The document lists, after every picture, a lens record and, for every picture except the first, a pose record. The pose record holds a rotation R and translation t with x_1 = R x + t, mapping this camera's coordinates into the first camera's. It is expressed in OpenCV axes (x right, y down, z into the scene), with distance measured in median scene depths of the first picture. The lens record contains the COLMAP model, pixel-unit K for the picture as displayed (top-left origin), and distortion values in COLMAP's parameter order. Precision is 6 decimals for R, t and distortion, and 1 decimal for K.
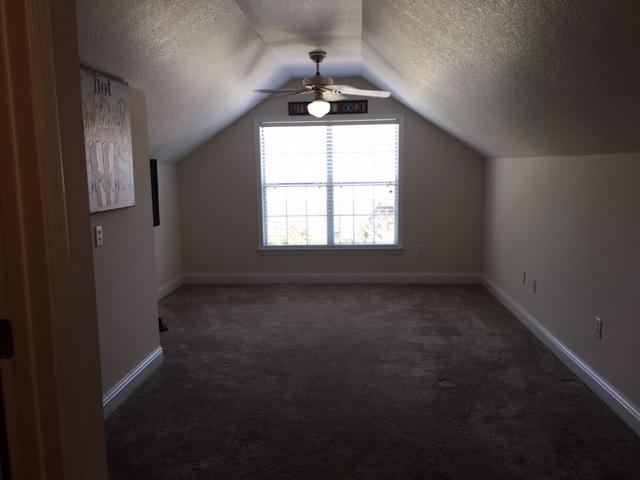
lens RADIAL K [[549.9, 0, 323.6], [0, 549.9, 240.5], [0, 0, 1]] dist [0.056485, -0.061396]
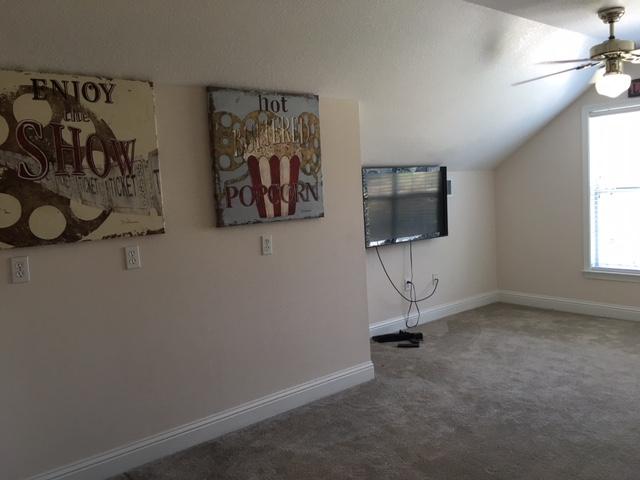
lens RADIAL K [[549.9, 0, 321.0], [0, 549.9, 238.6], [0, 0, 1]] dist [0.056485, -0.061396]
pose [[0.677655, 0.046261, -0.733924, 0.284072], [-0.056092, 0.998363, 0.011139, -0.024195], [0.733238, 0.033619, 0.679140, 0.229272]]
